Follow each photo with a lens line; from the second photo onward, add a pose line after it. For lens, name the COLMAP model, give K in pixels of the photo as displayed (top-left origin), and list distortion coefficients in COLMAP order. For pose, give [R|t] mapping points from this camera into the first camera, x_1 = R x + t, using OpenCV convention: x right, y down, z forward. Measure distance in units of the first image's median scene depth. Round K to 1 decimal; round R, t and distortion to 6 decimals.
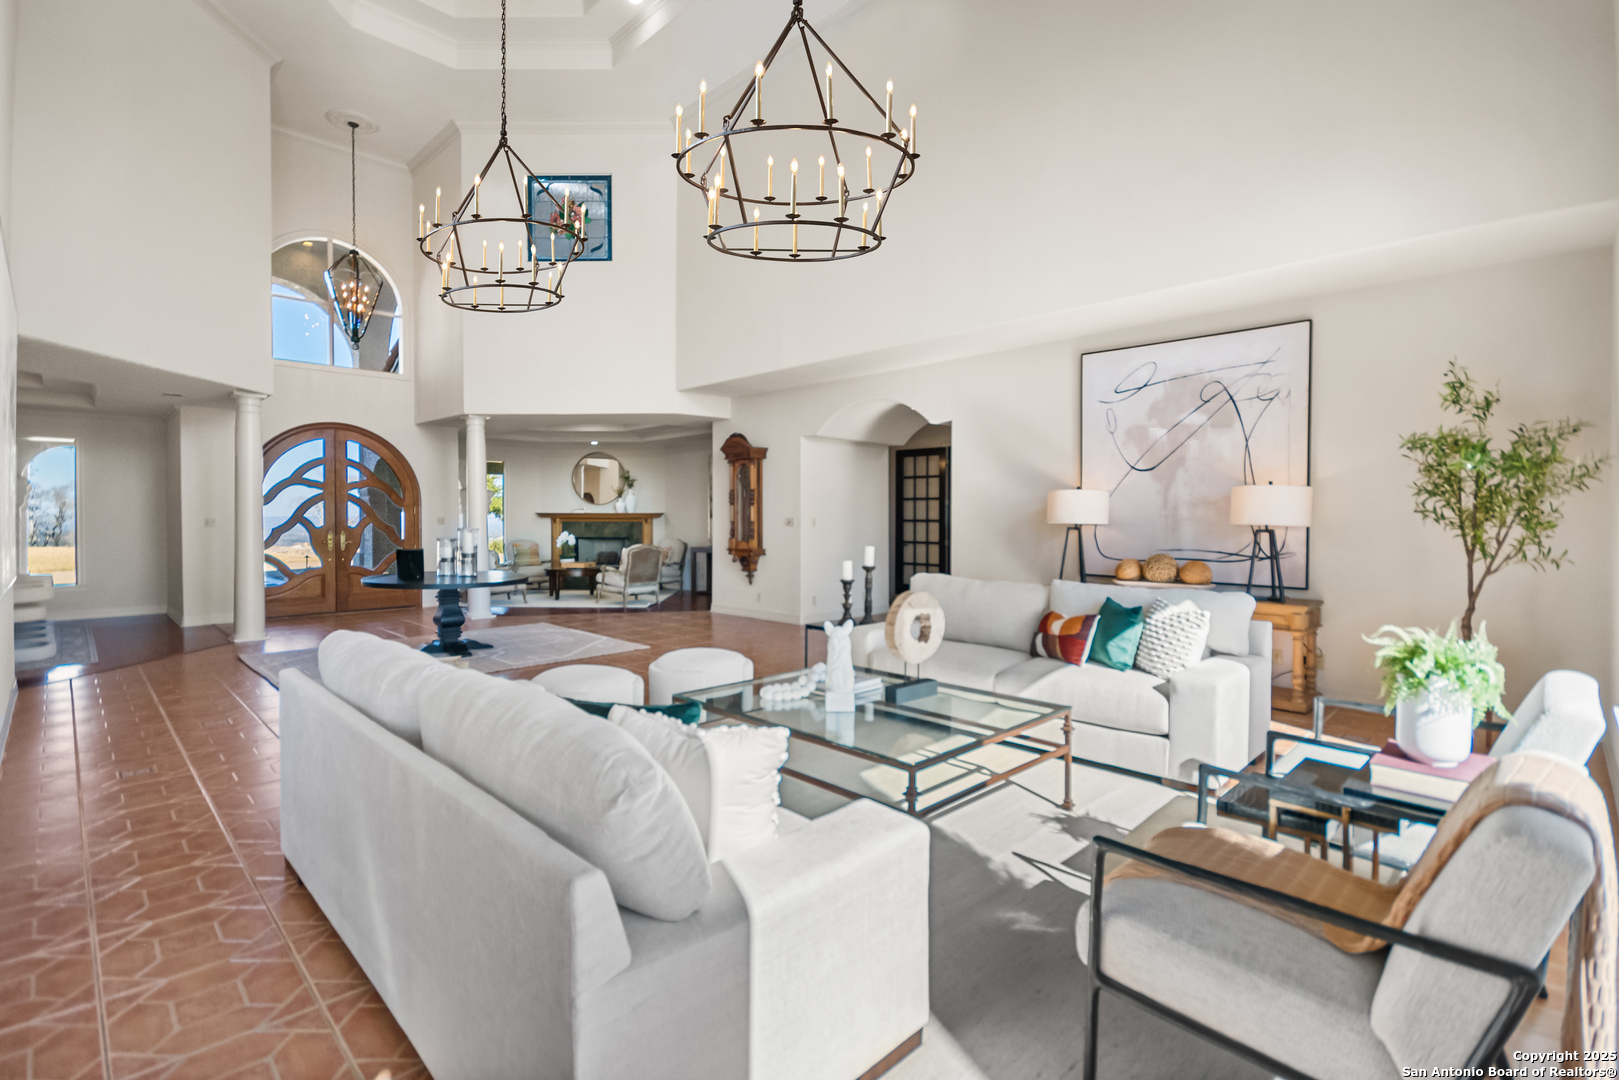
lens RADIAL K [[738.6, 0, 802.3], [0, 738.6, 528.3], [0, 0, 1]] dist [-0.002117, -0.000248]
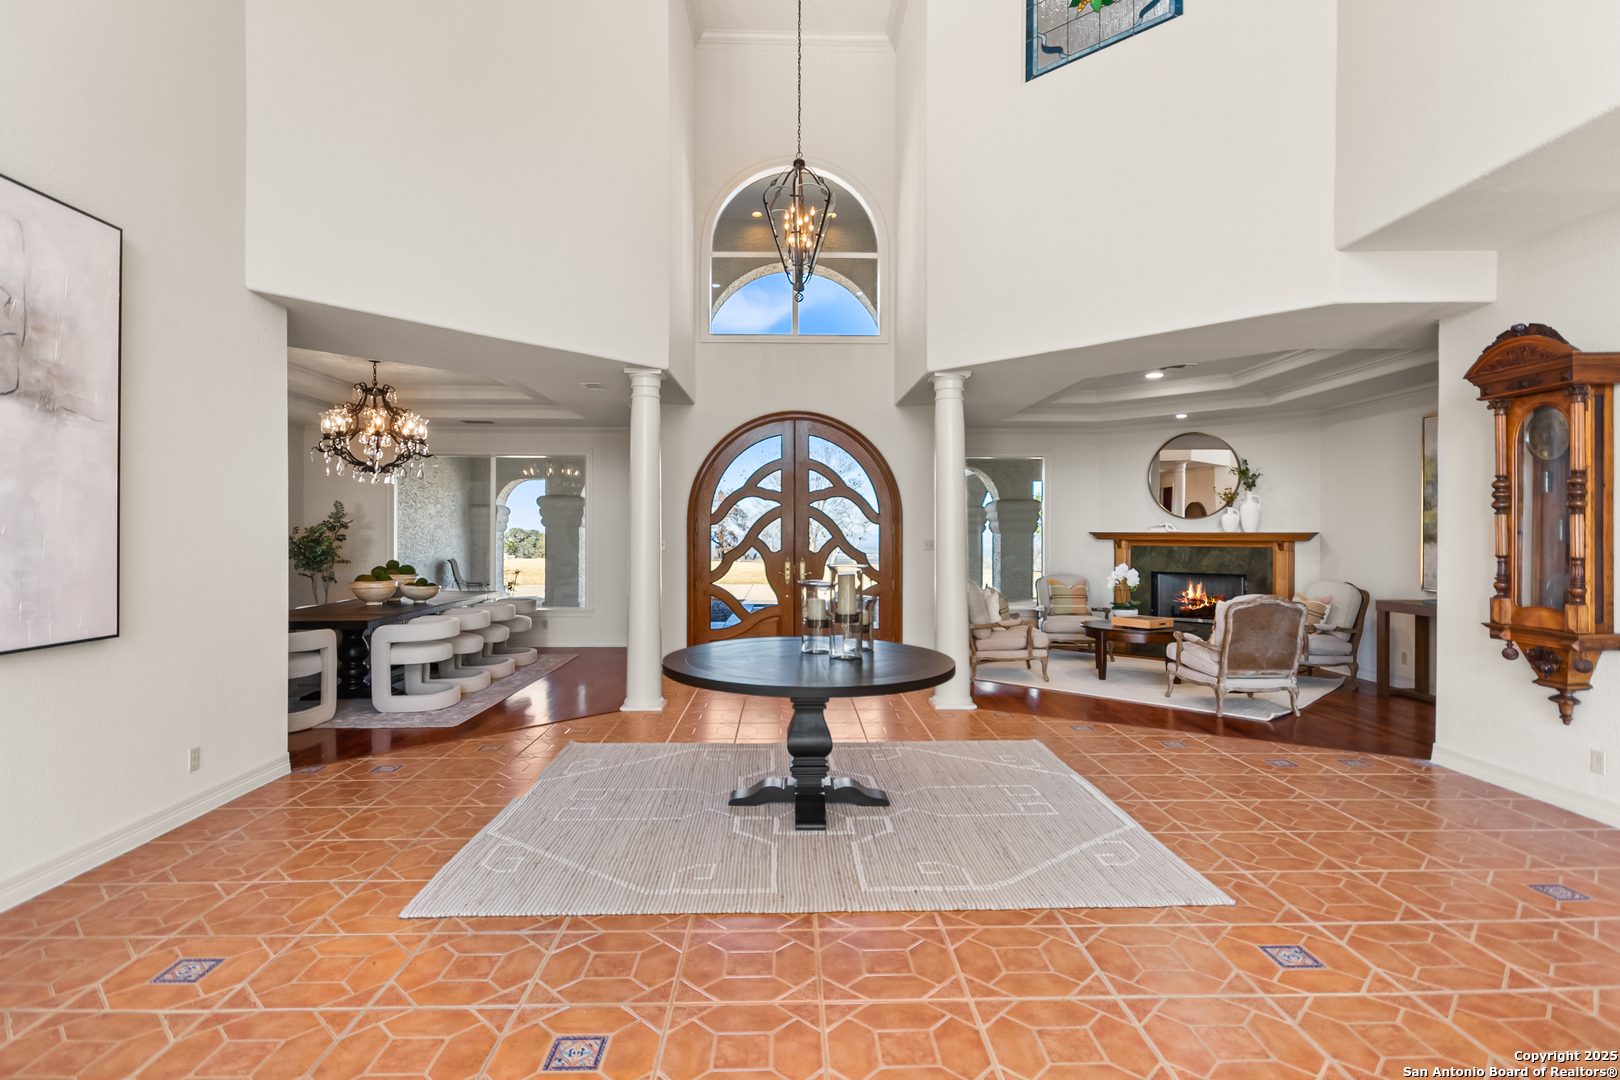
lens RADIAL K [[820.7, 0, 800.6], [0, 820.7, 537.1], [0, 0, 1]] dist [0.012302, -0.002410]
pose [[0.722859, 0.002997, -0.690989, -0.058440], [-0.012365, 0.999887, -0.008599, -0.010160], [0.690884, 0.014760, 0.722815, 0.406823]]
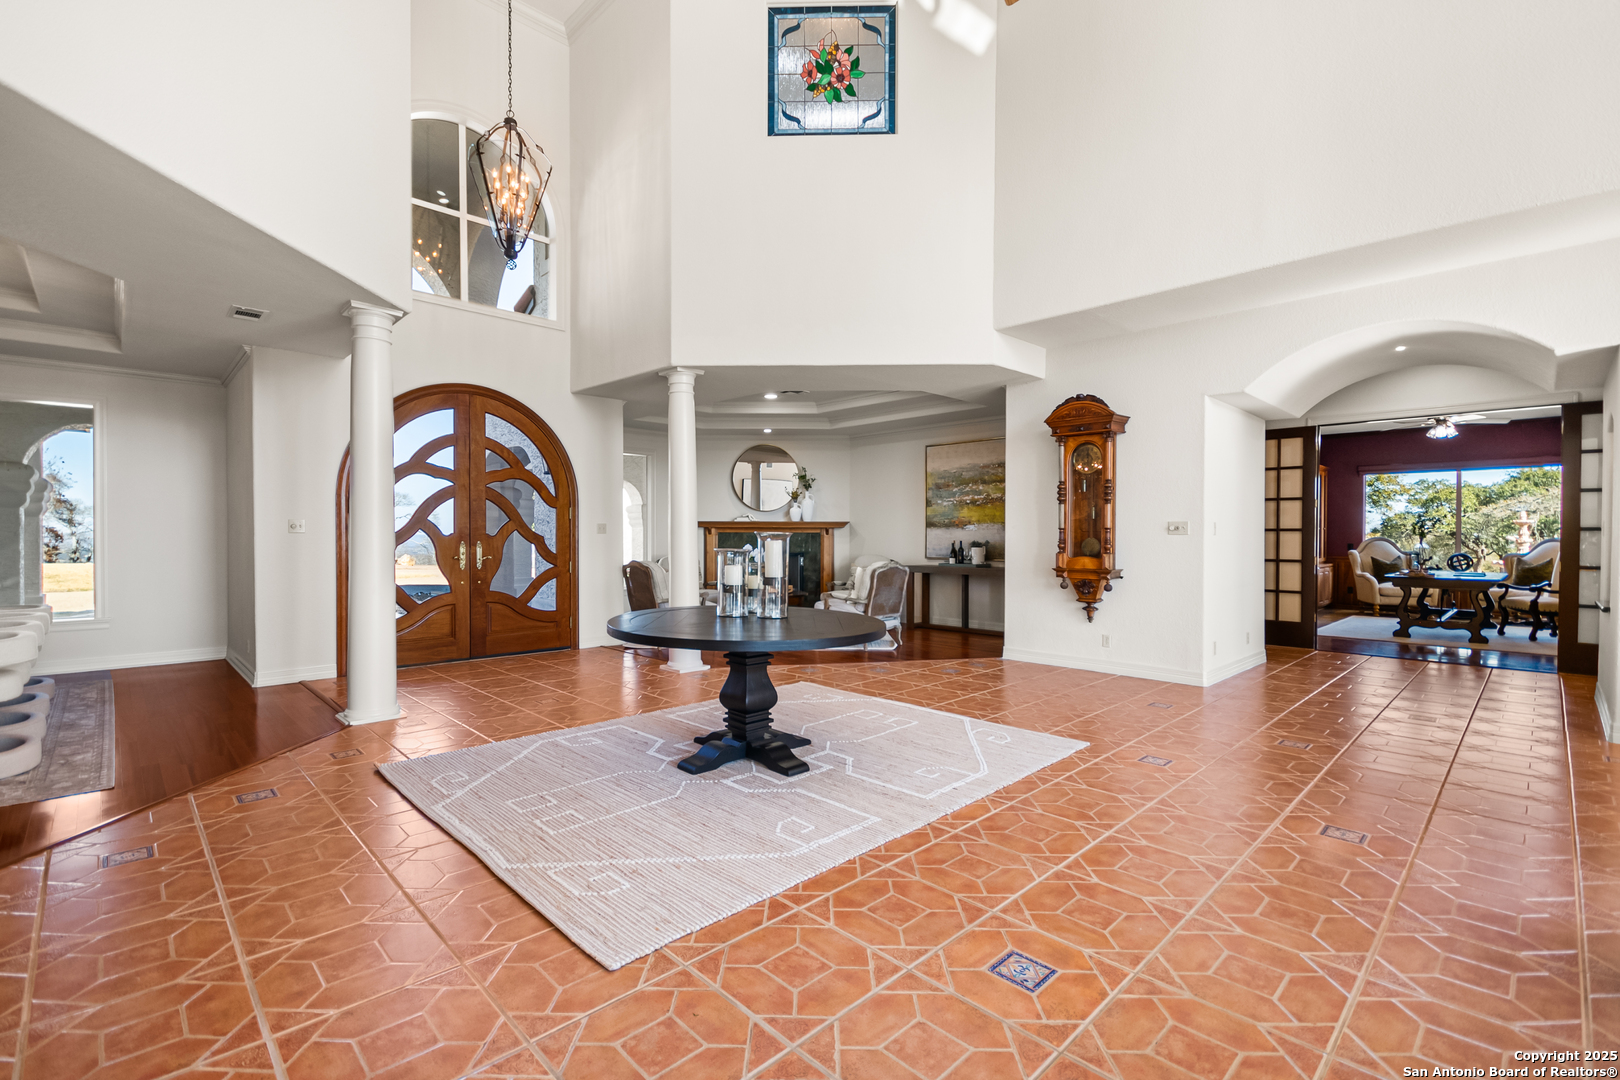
lens RADIAL K [[720.1, 0, 809.5], [0, 720.1, 546.3], [0, 0, 1]] dist [0.002853, -0.004988]
pose [[0.999891, 0.002446, -0.014587, -0.302074], [-0.002450, 0.999997, -0.000287, 0.007492], [0.014587, 0.000323, 0.999894, 0.327207]]
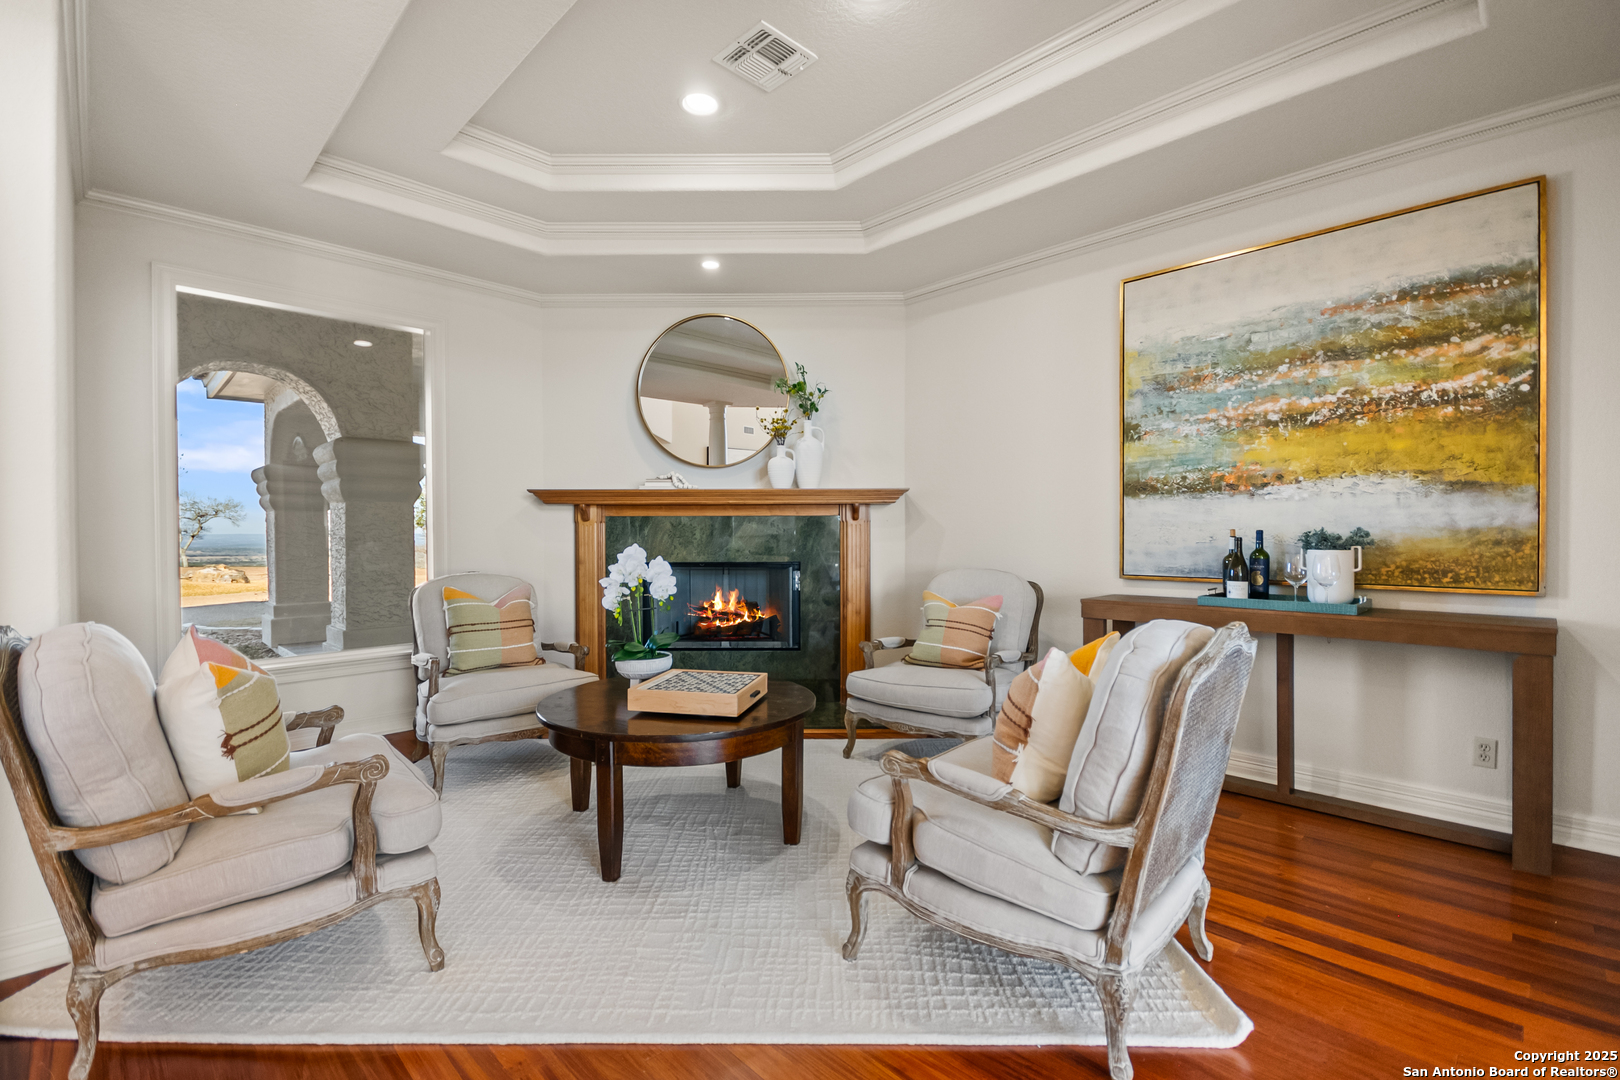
lens RADIAL K [[720.1, 0, 816.3], [0, 720.1, 540.1], [0, 0, 1]] dist [0.002853, -0.004988]
pose [[0.999979, -0.004084, 0.004939, -0.318199], [0.004097, 0.999988, -0.002669, 0.004135], [-0.004928, 0.002689, 0.999984, 0.923351]]
